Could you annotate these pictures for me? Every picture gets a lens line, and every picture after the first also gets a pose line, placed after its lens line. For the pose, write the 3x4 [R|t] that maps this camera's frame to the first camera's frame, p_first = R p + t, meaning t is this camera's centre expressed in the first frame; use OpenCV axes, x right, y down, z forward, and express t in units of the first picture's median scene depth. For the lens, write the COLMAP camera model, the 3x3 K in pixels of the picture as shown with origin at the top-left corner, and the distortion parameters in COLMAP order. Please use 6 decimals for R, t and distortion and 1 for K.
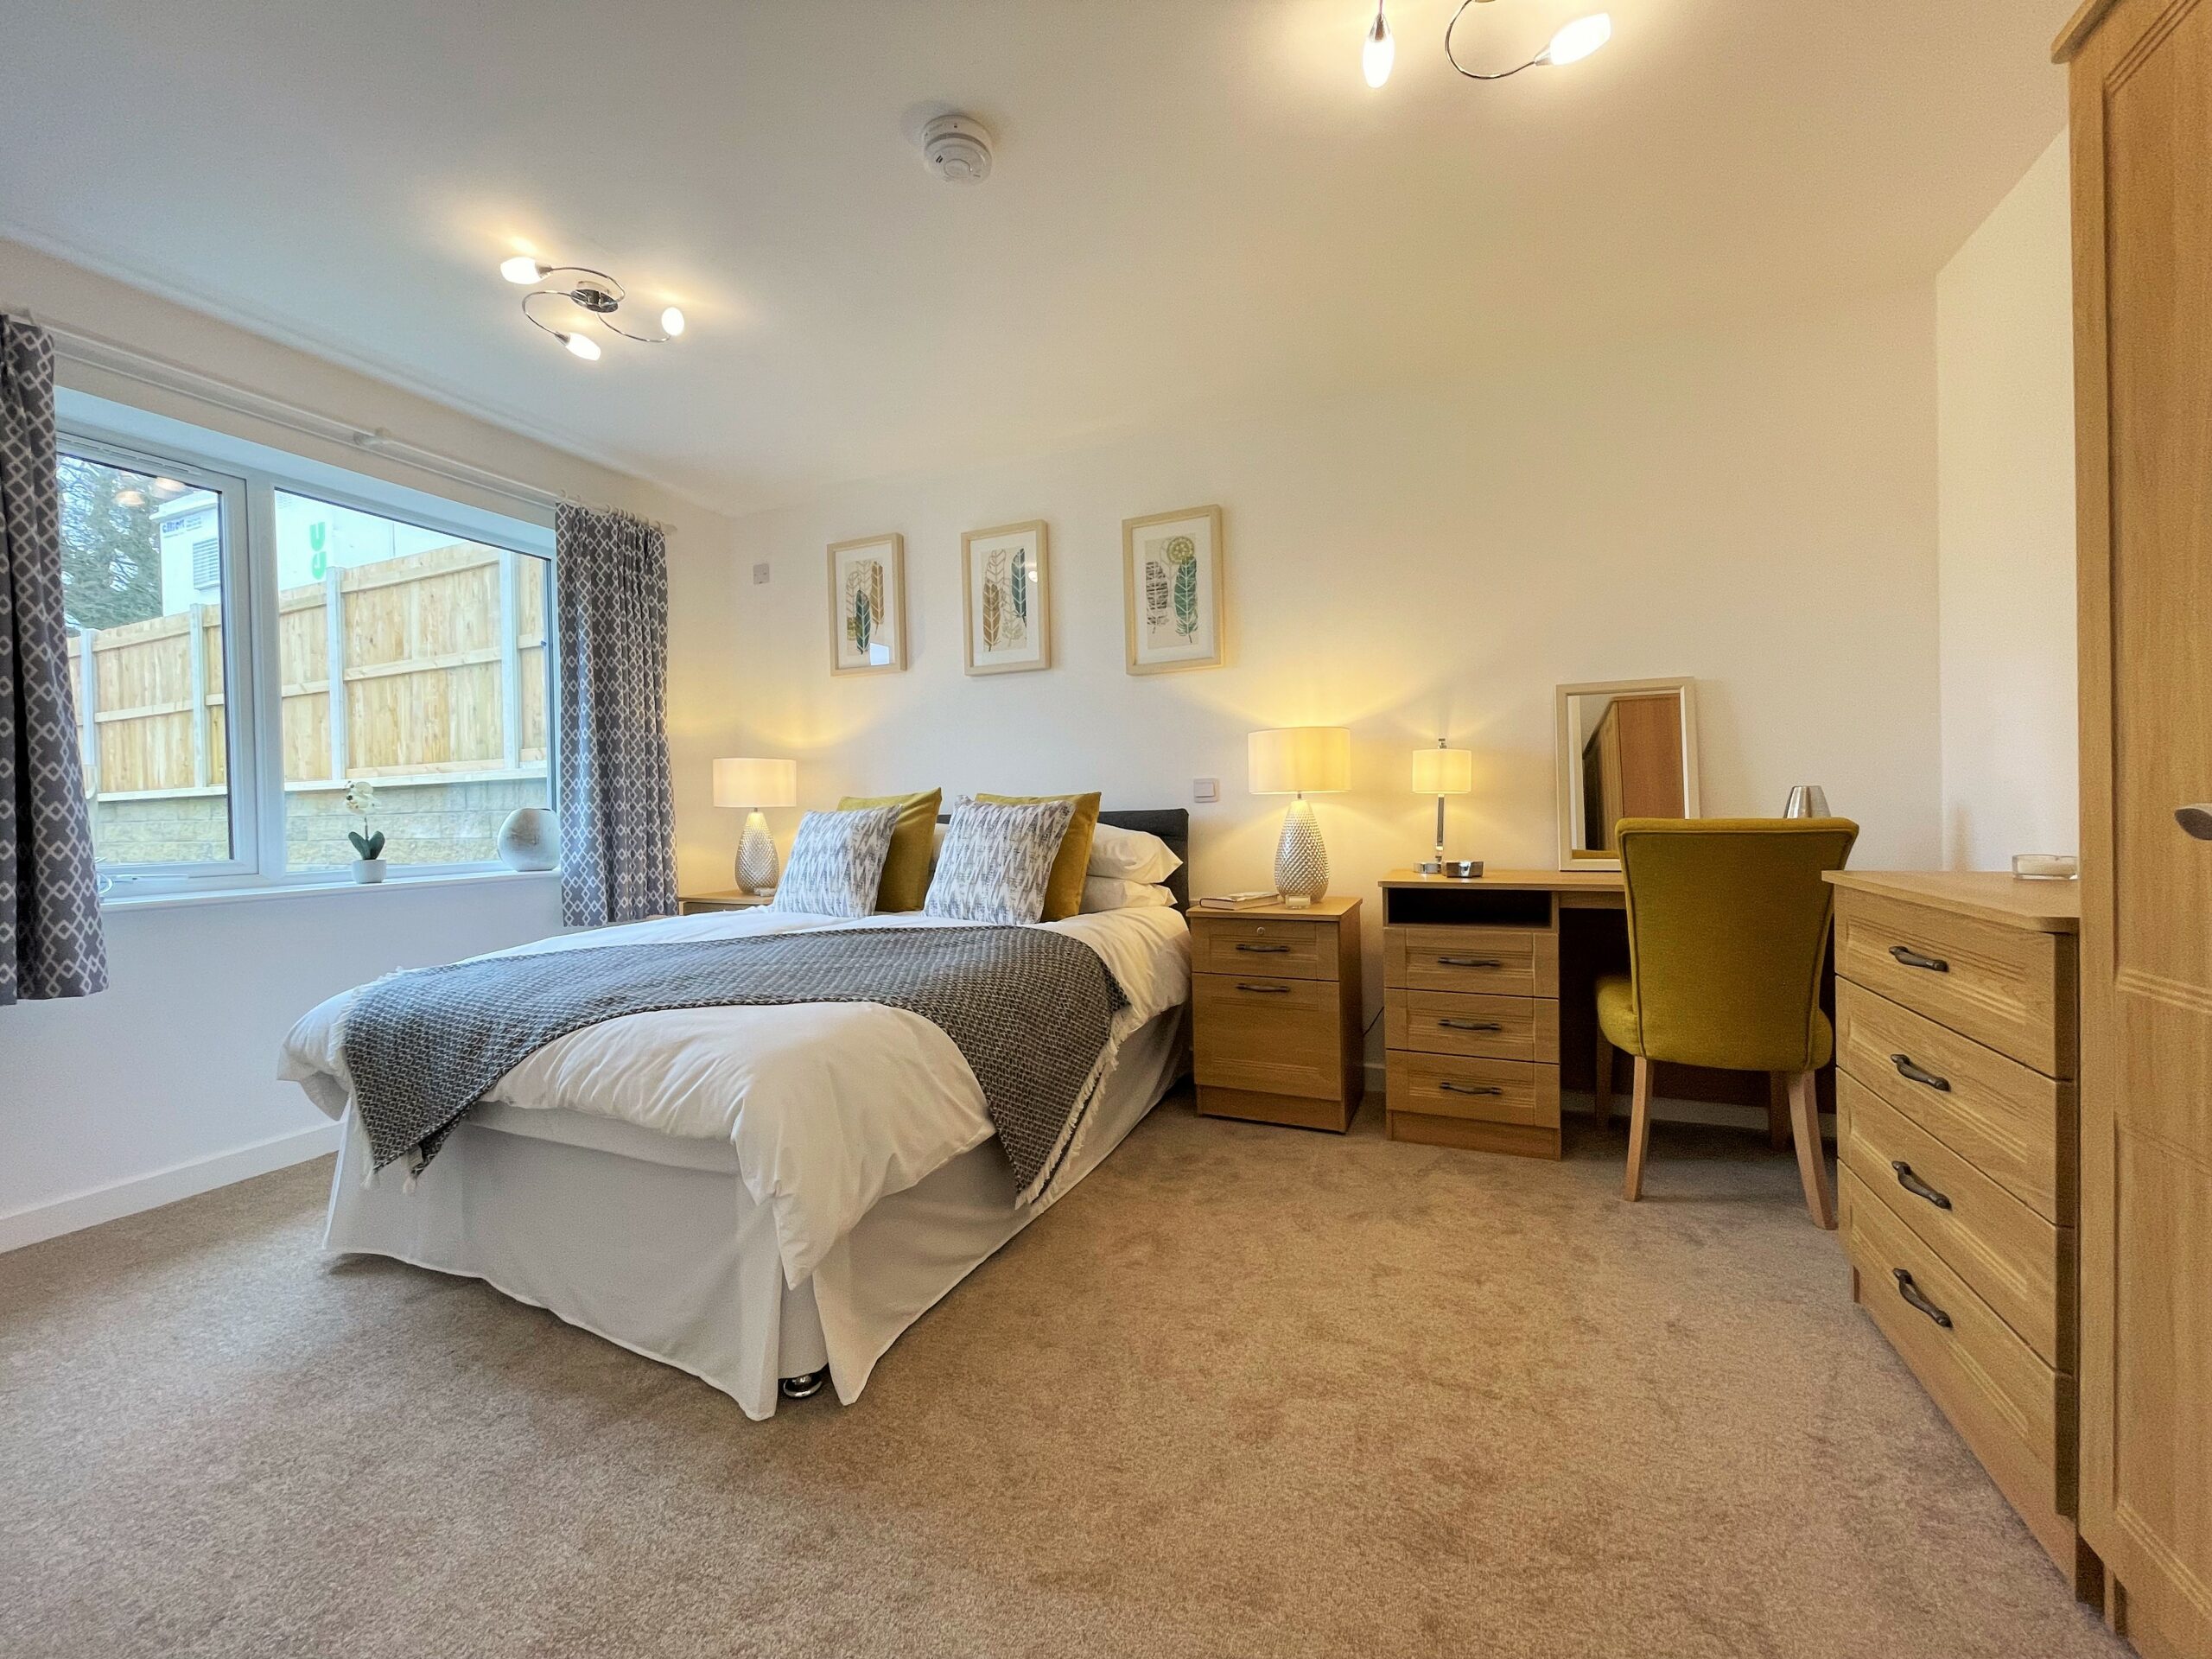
lens RADIAL K [[889.9, 0, 1098.8], [0, 889.9, 818.8], [0, 0, 1]] dist [-0.006753, 0.003877]
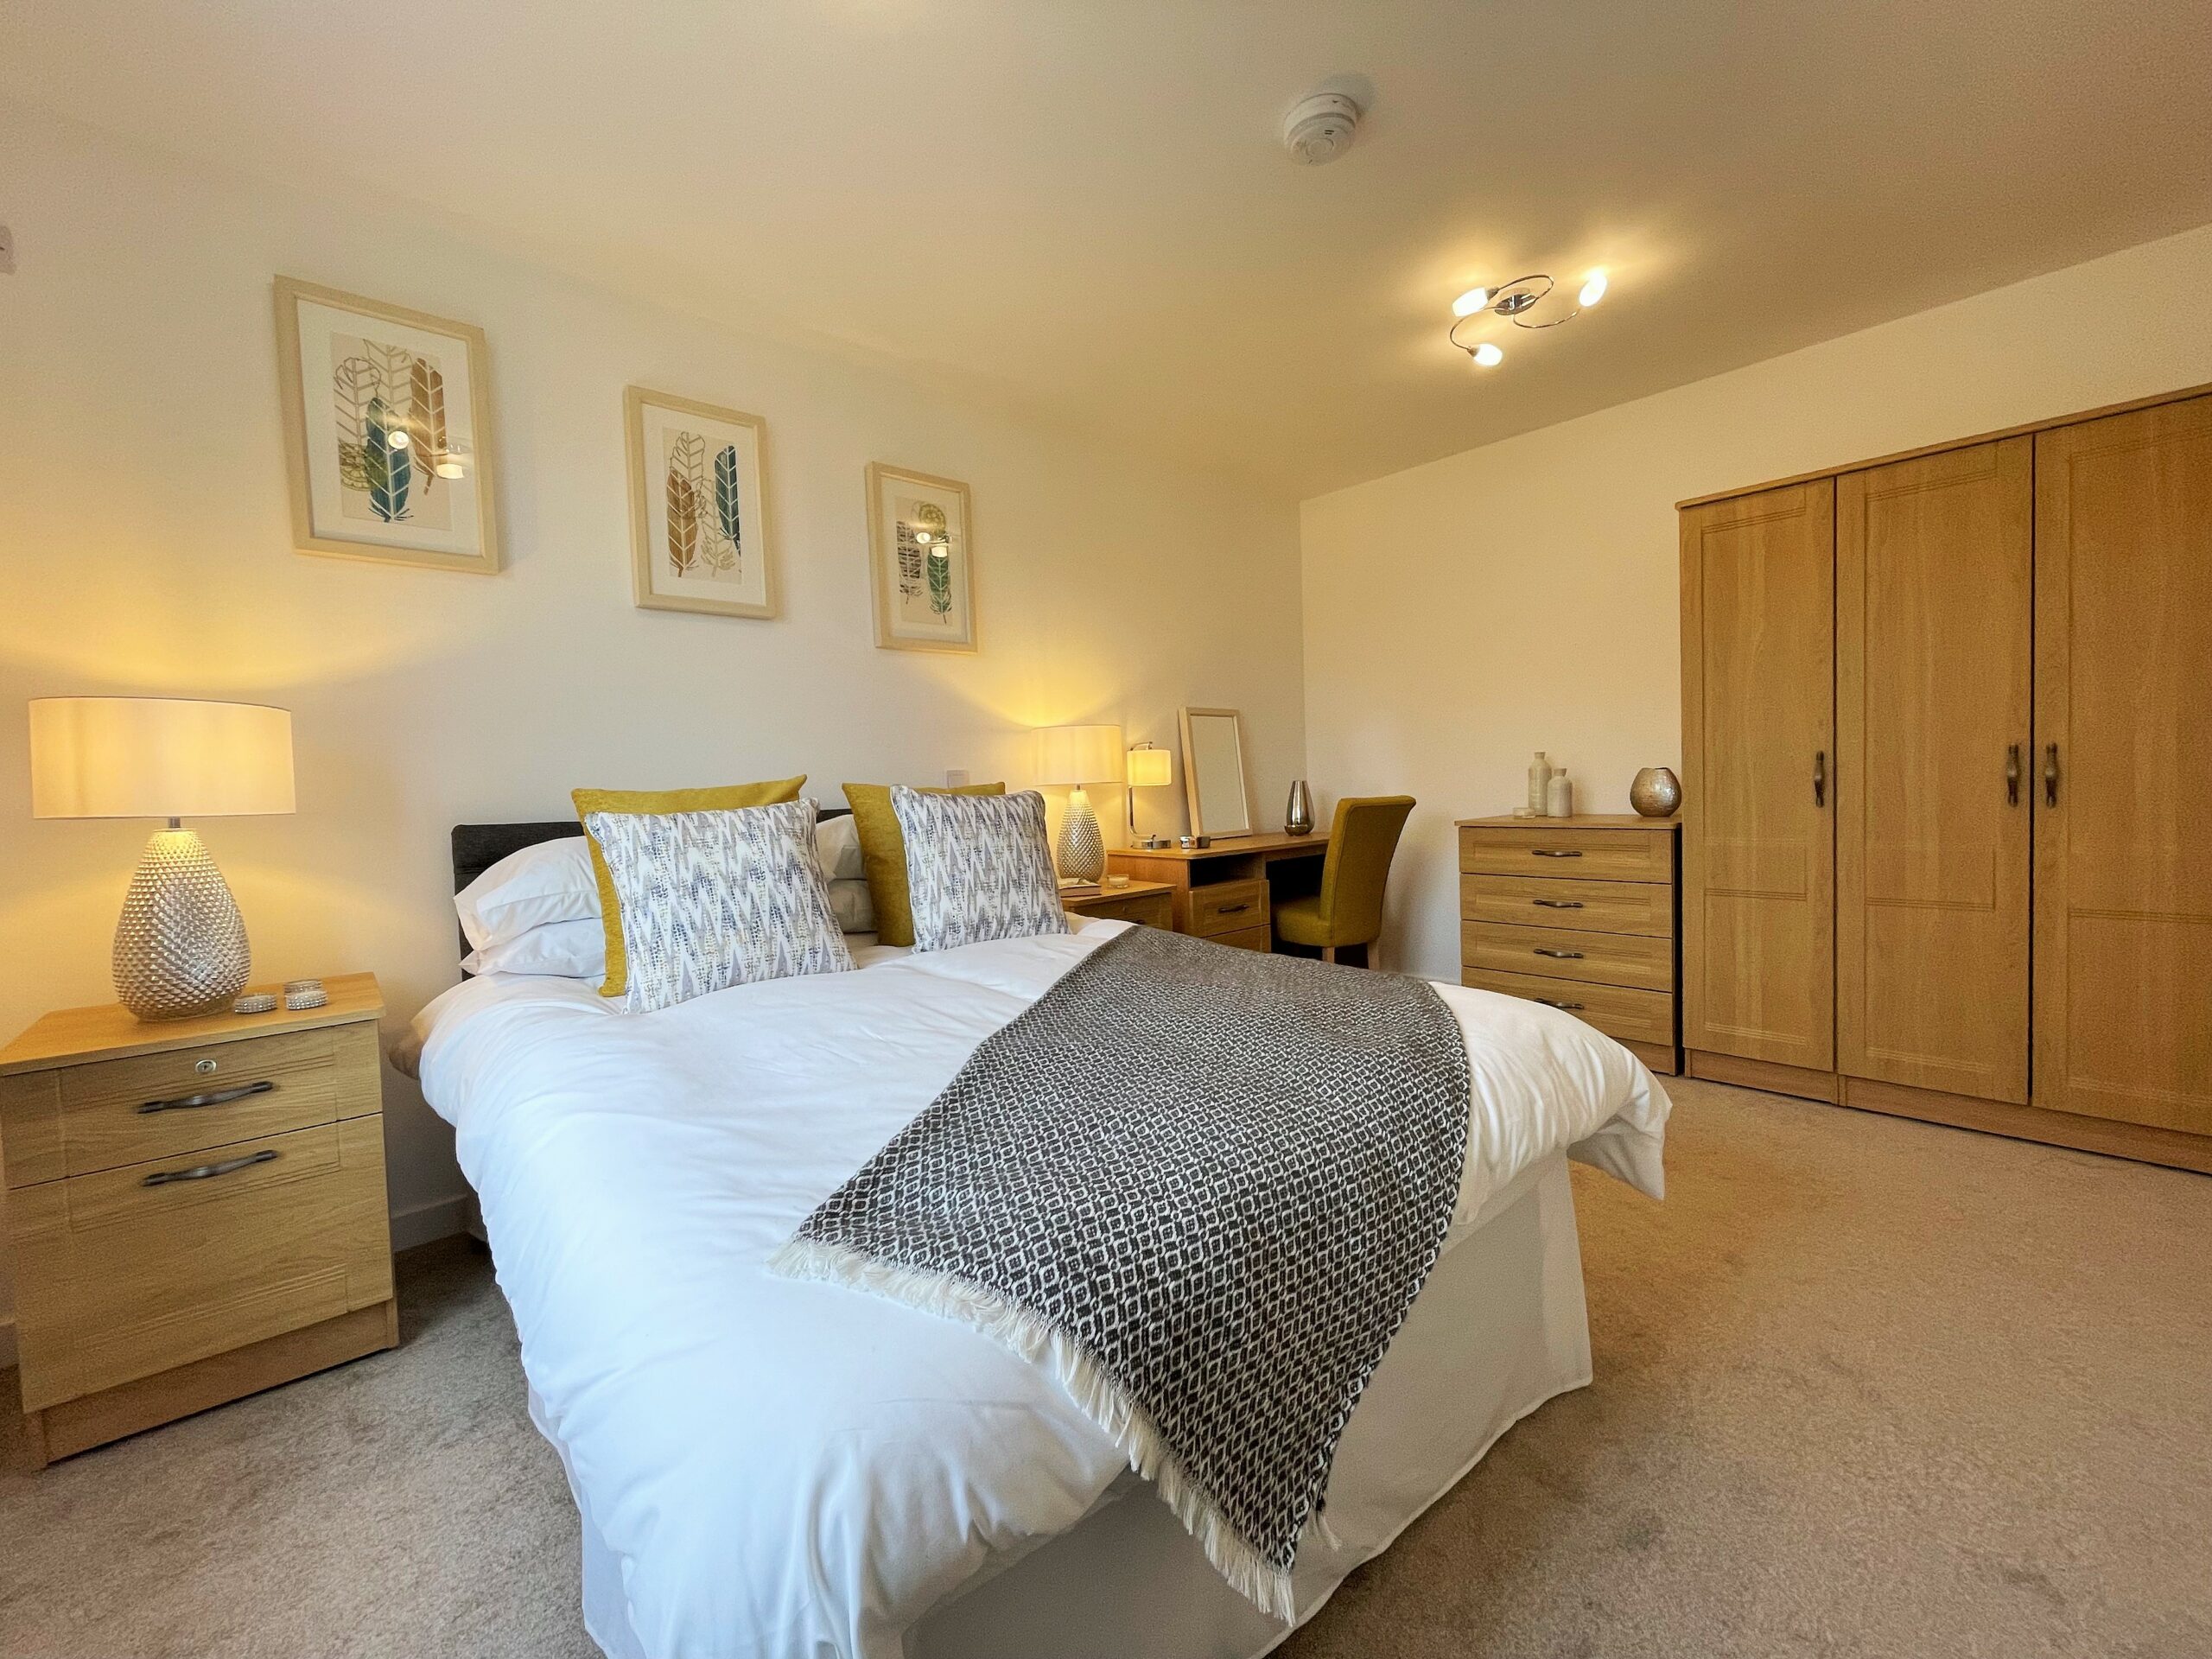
lens RADIAL K [[888.3, 0, 1086.9], [0, 888.3, 823.8], [0, 0, 1]] dist [-0.014471, -0.000130]
pose [[0.413386, -0.033830, 0.909927, -0.630628], [0.032843, 0.999213, 0.022228, -0.003960], [-0.909963, 0.020696, 0.414172, 0.447980]]
